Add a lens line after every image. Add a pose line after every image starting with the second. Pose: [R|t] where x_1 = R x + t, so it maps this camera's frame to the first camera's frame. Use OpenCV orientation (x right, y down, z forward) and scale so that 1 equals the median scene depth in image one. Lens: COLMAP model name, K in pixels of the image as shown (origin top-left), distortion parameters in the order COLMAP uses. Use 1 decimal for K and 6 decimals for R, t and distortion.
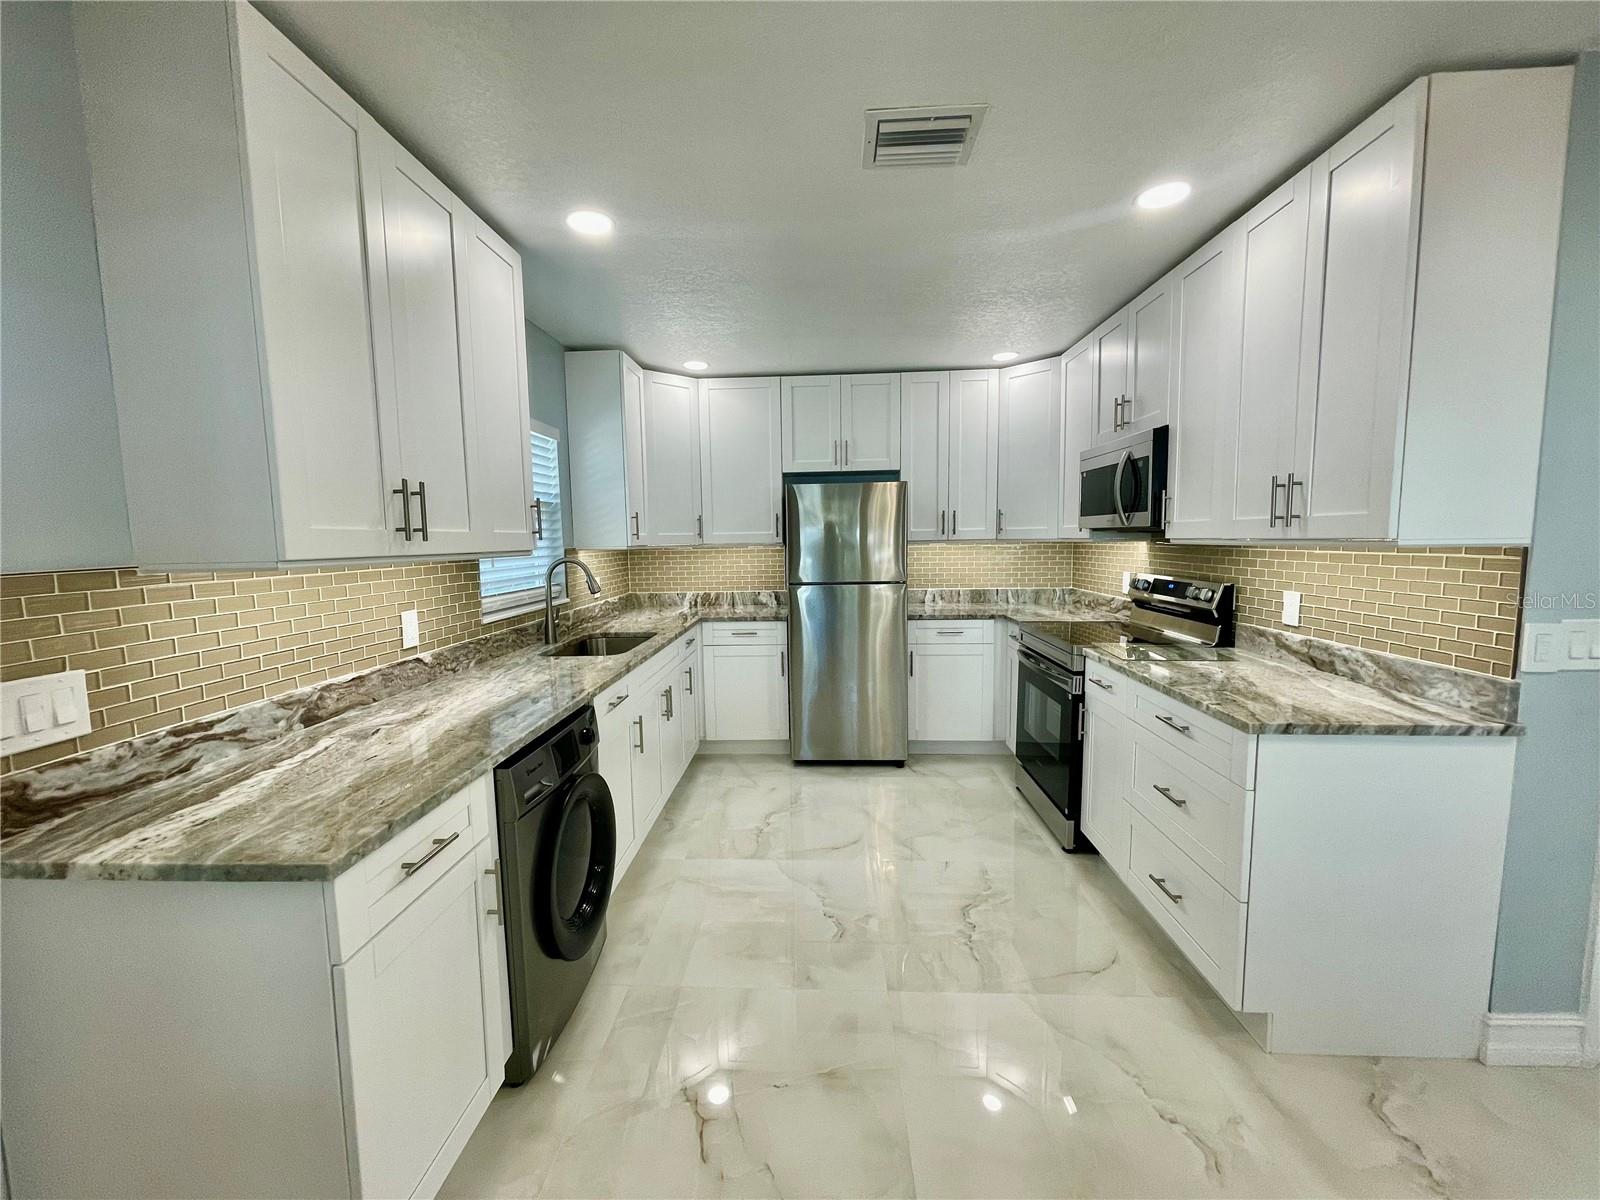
lens RADIAL K [[652.0, 0, 795.2], [0, 652.0, 595.7], [0, 0, 1]] dist [0.000352, 0.000008]
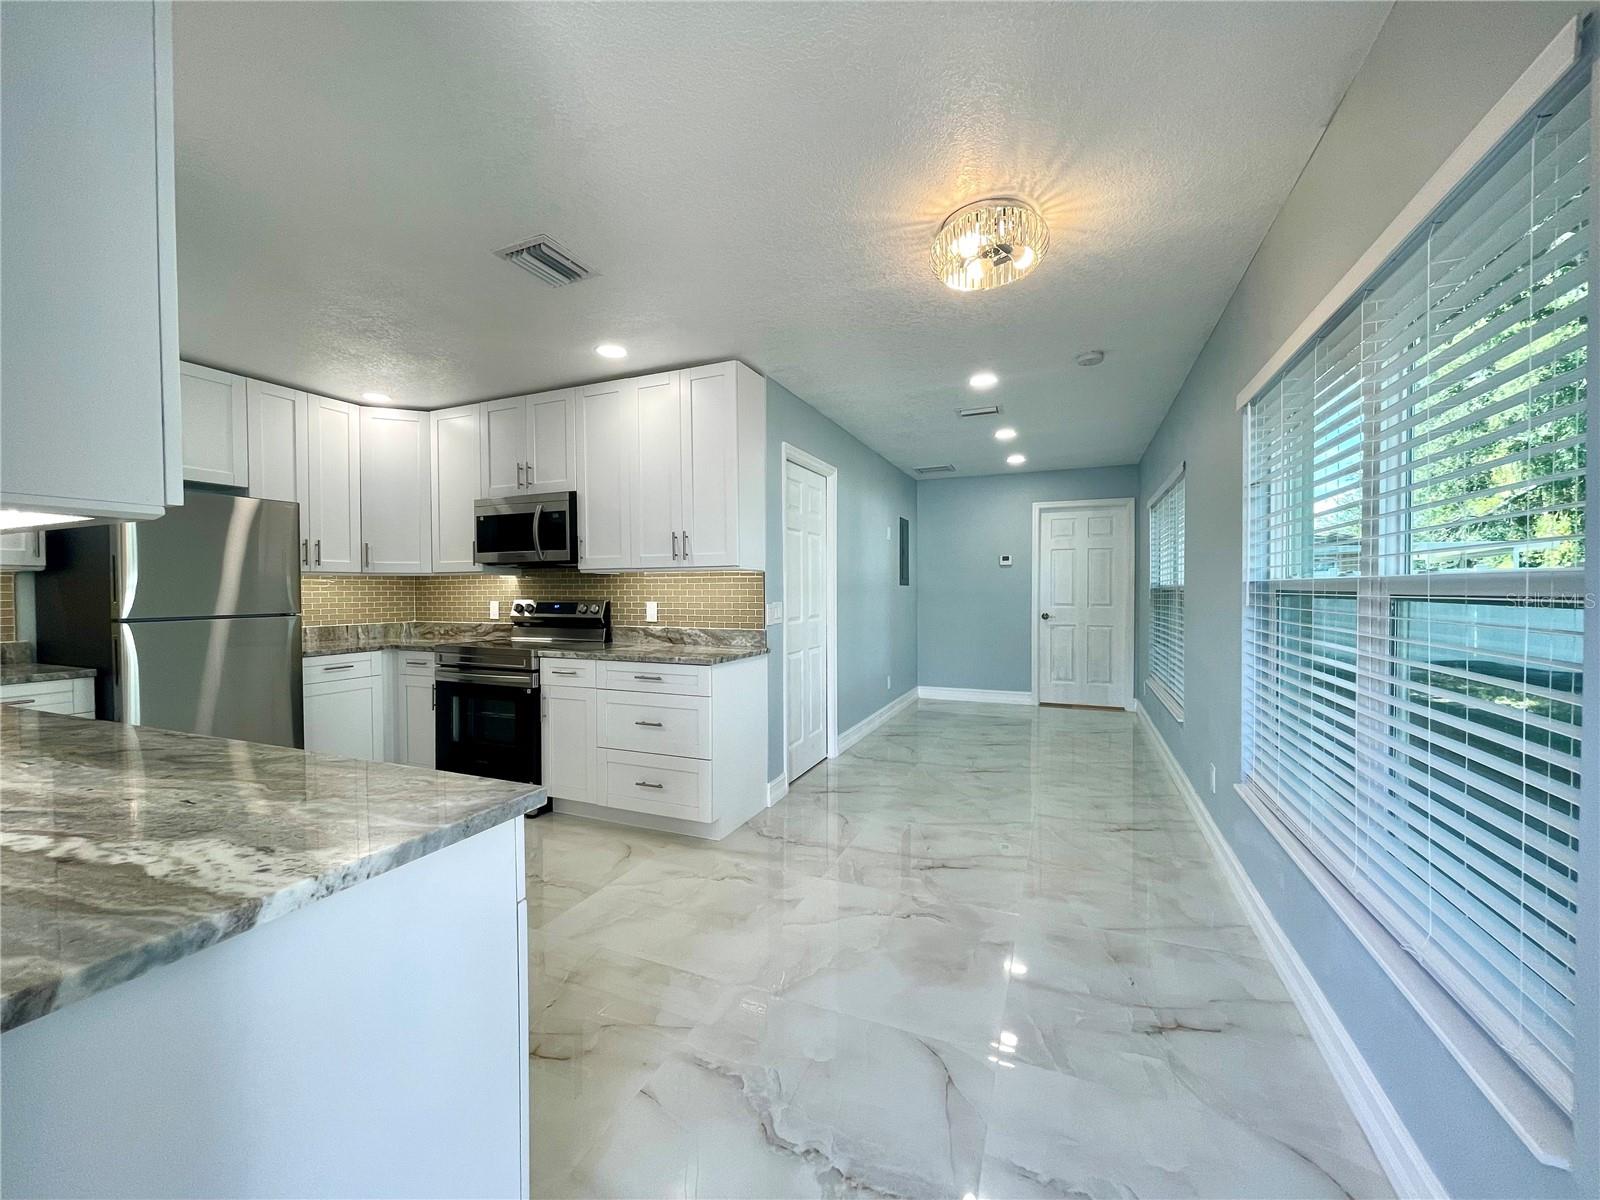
lens RADIAL K [[645.3, 0, 797.4], [0, 645.3, 600.6], [0, 0, 1]] dist [0.001640, 0.000438]
pose [[0.340997, -0.004625, 0.940053, -0.745305], [0.086390, 0.995911, -0.026437, 0.074410], [-0.936086, 0.090226, 0.340003, 0.090436]]
